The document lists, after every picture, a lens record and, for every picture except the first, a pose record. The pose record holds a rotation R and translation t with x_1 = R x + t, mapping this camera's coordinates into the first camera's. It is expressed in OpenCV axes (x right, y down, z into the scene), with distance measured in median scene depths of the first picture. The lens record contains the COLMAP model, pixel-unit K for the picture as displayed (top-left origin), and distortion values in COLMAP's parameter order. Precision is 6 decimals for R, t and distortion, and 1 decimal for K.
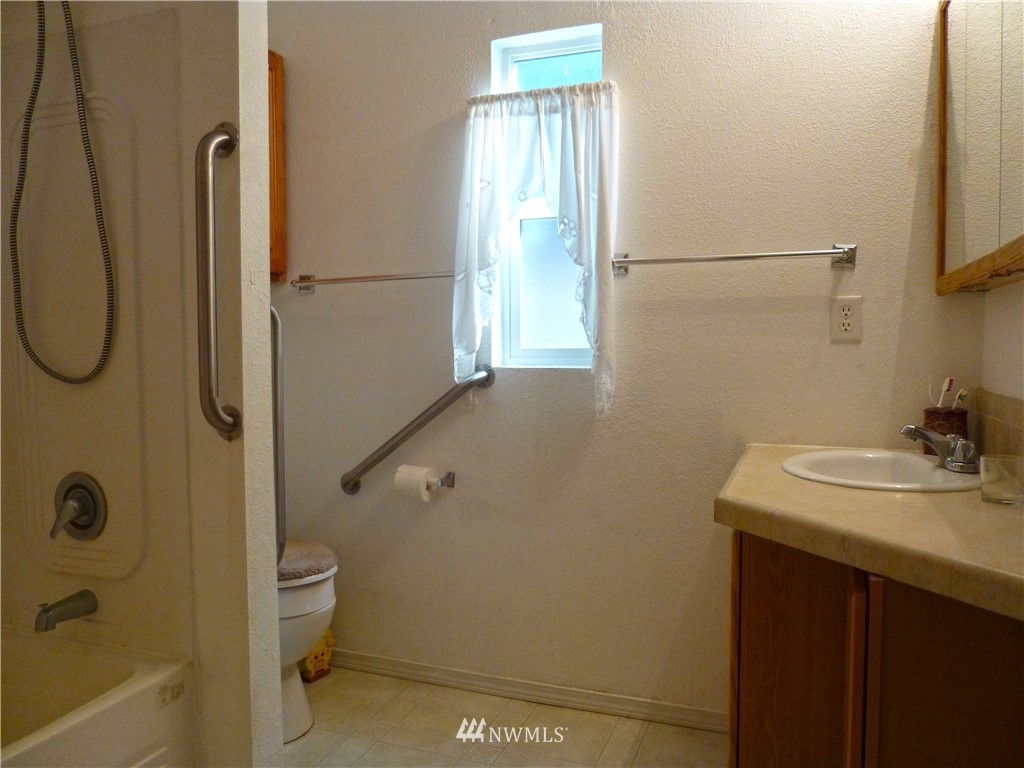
lens RADIAL K [[767.1, 0, 514.6], [0, 767.1, 387.9], [0, 0, 1]] dist [-0.064458, 0.046461]
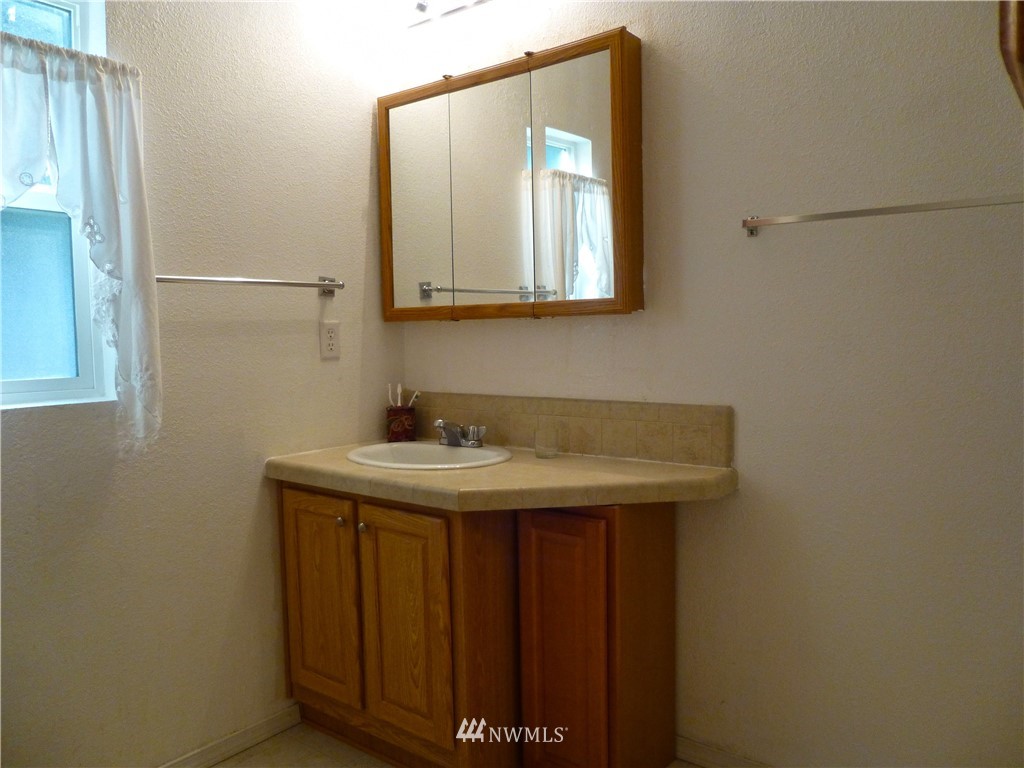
lens RADIAL K [[767.1, 0, 514.6], [0, 767.1, 387.9], [0, 0, 1]] dist [-0.064458, 0.046461]
pose [[0.289821, -0.071336, 0.954419, -0.586317], [0.069072, 0.996177, 0.053483, -0.056094], [-0.954585, 0.050423, 0.293640, 0.351302]]
